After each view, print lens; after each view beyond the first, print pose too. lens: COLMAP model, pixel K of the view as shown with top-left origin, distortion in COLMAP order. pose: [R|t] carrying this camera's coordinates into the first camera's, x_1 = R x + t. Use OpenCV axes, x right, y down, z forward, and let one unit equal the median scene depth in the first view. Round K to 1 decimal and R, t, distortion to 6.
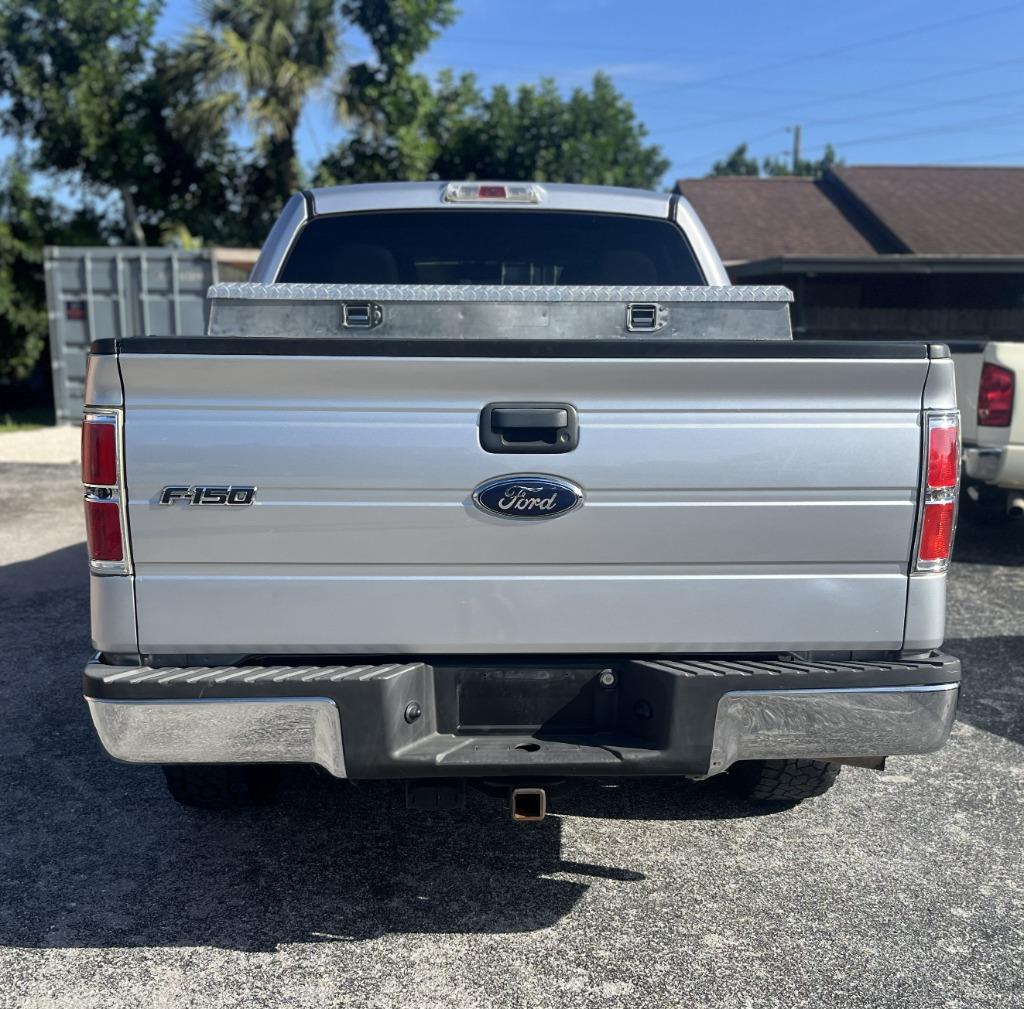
lens RADIAL K [[1279.0, 0, 514.2], [0, 1279.0, 501.2], [0, 0, 1]] dist [0.046788, 0.000000]
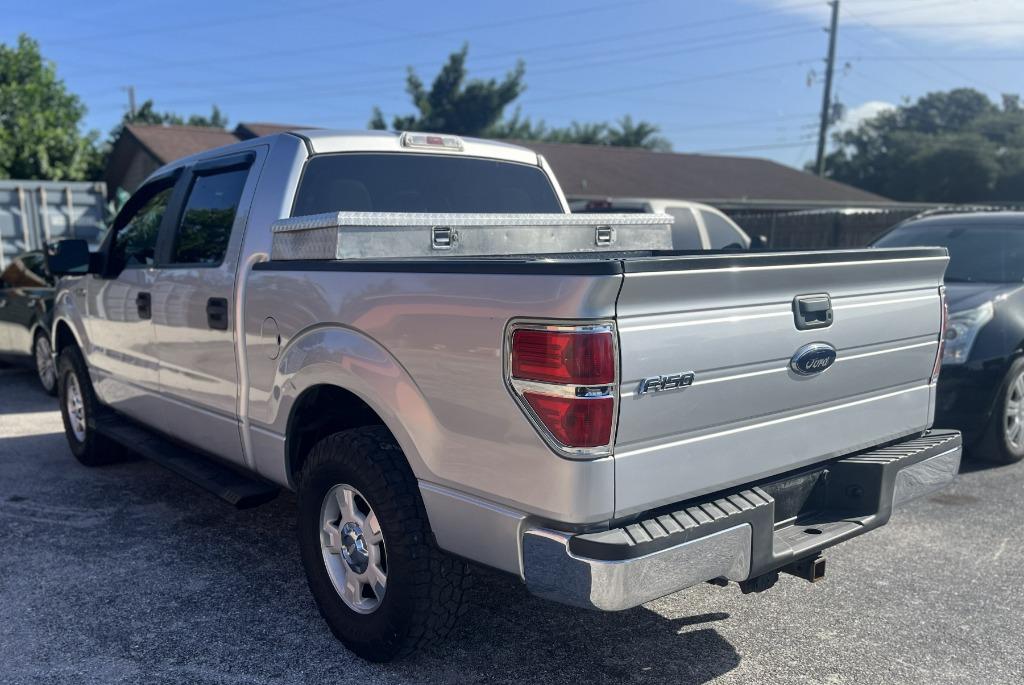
lens RADIAL K [[918.6, 0, 507.4], [0, 918.6, 353.1], [0, 0, 1]] dist [0.036897, -0.020801]
pose [[0.803415, -0.093627, 0.588012, -0.608799], [0.099842, 0.994761, 0.021976, -0.046927], [-0.586988, 0.041052, 0.808554, 0.244107]]
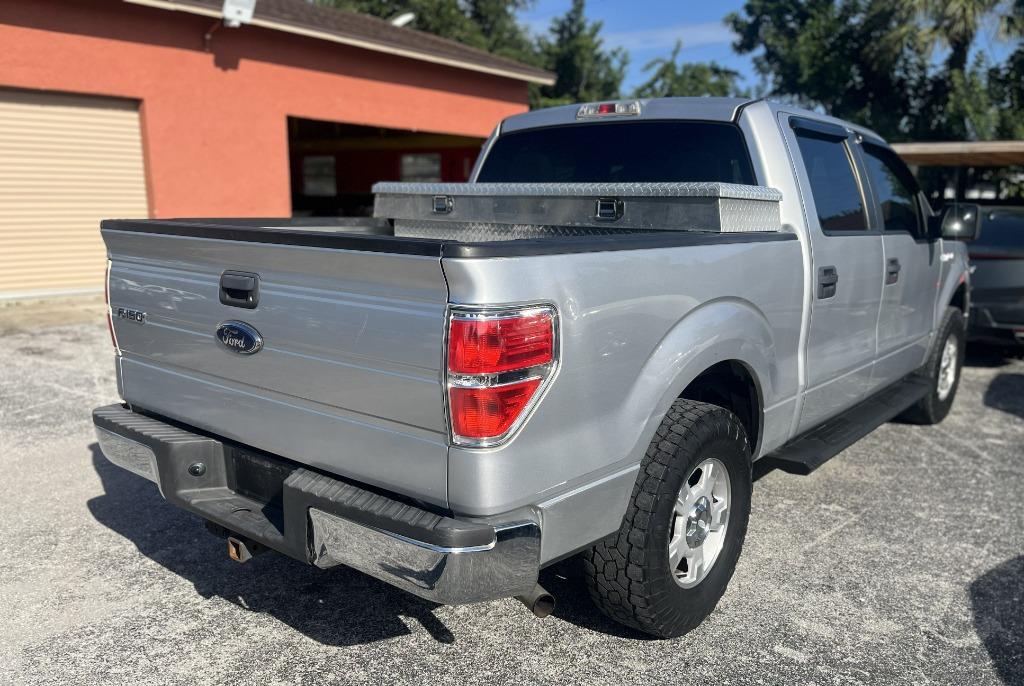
lens RADIAL K [[872.6, 0, 511.0], [0, 872.6, 341.5], [0, 0, 1]] dist [0.022912, 0.003818]
pose [[0.734439, 0.118323, -0.668280, 0.611963], [-0.100412, 0.992792, 0.065428, -0.064461], [0.671205, 0.019051, 0.741027, 0.330099]]
